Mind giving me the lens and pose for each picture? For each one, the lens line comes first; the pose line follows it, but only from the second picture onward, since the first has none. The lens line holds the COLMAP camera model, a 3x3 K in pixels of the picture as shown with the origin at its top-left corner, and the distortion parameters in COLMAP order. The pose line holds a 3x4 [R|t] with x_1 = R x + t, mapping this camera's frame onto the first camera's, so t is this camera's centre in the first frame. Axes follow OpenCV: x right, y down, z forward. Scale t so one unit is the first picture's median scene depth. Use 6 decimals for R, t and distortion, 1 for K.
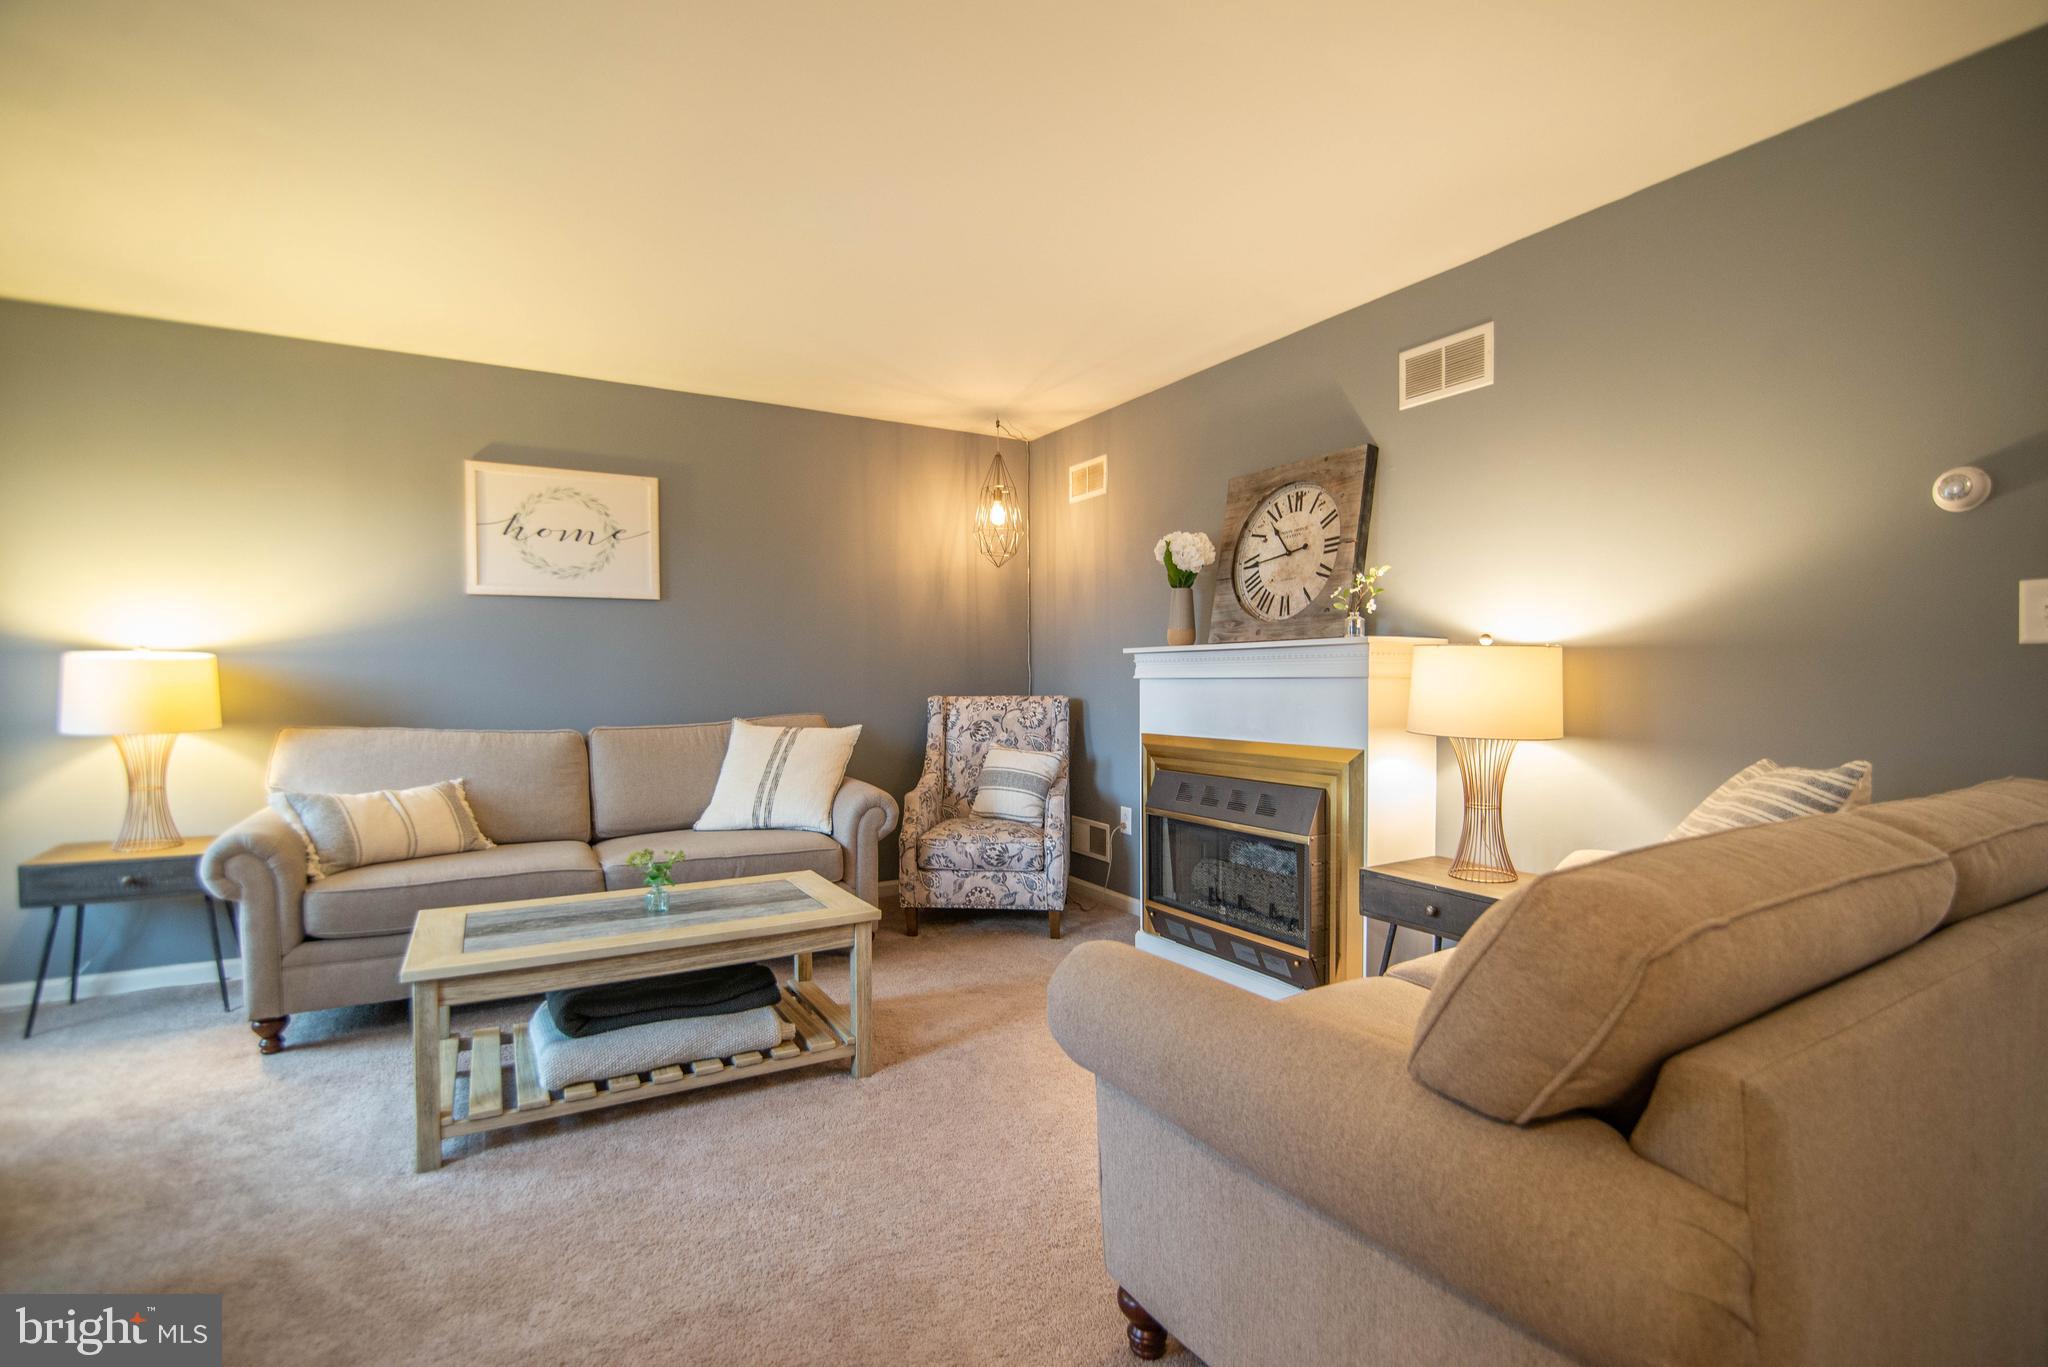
lens RADIAL K [[943.1, 0, 1031.3], [0, 943.1, 695.3], [0, 0, 1]] dist [-0.018700, 0.001629]
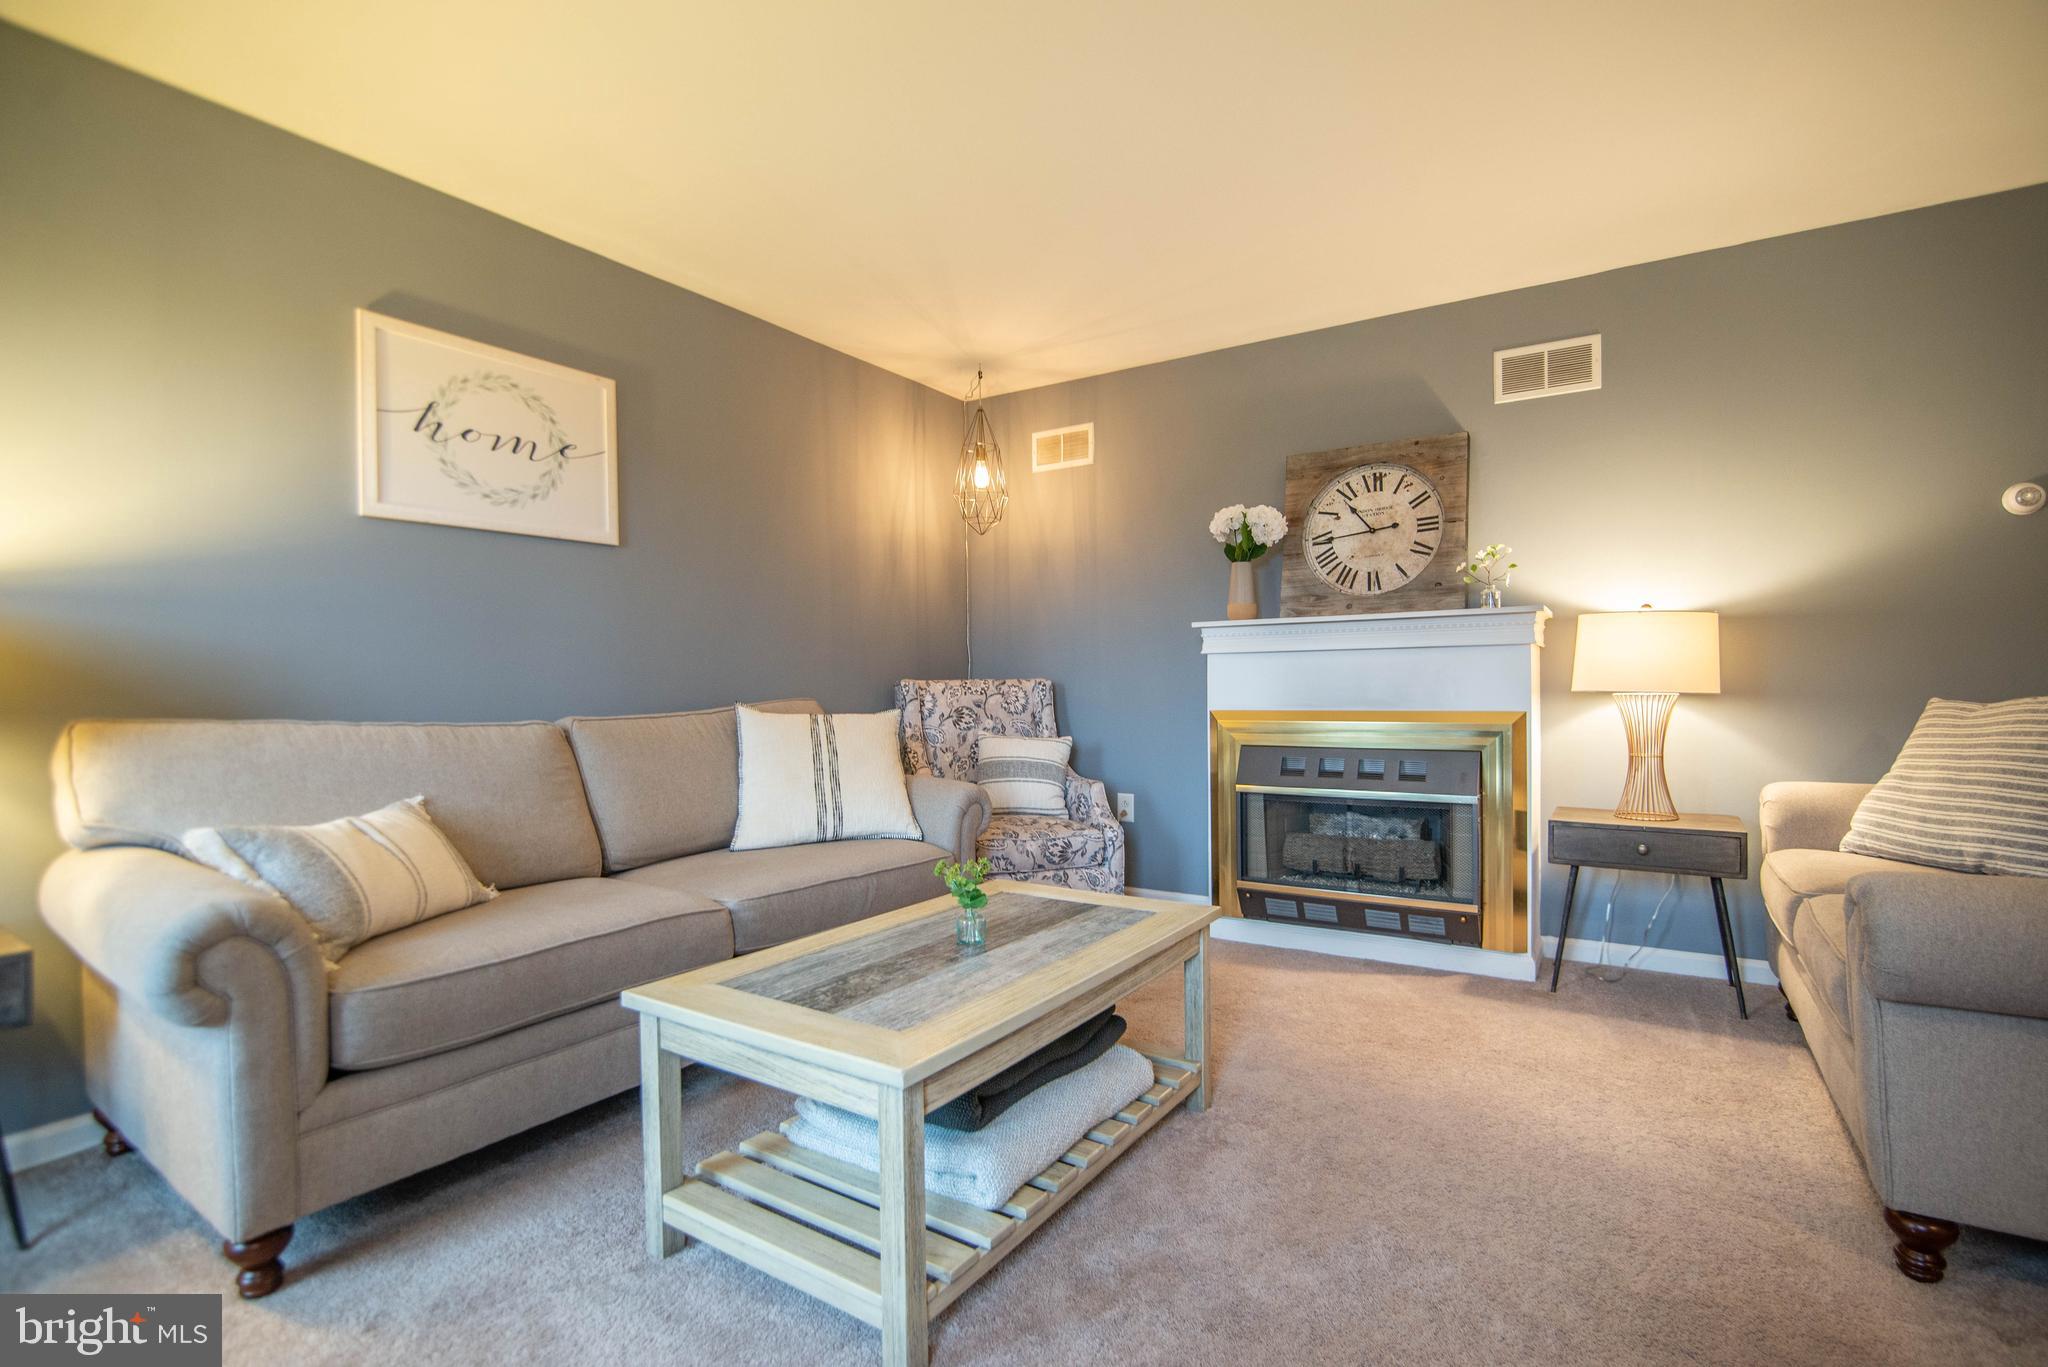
lens RADIAL K [[943.1, 0, 1031.3], [0, 943.1, 695.3], [0, 0, 1]] dist [-0.018700, 0.001629]
pose [[0.895881, -0.011384, 0.444149, -0.477811], [0.016186, 0.999844, -0.007021, 0.028674], [-0.444000, 0.013479, 0.895925, 0.218650]]
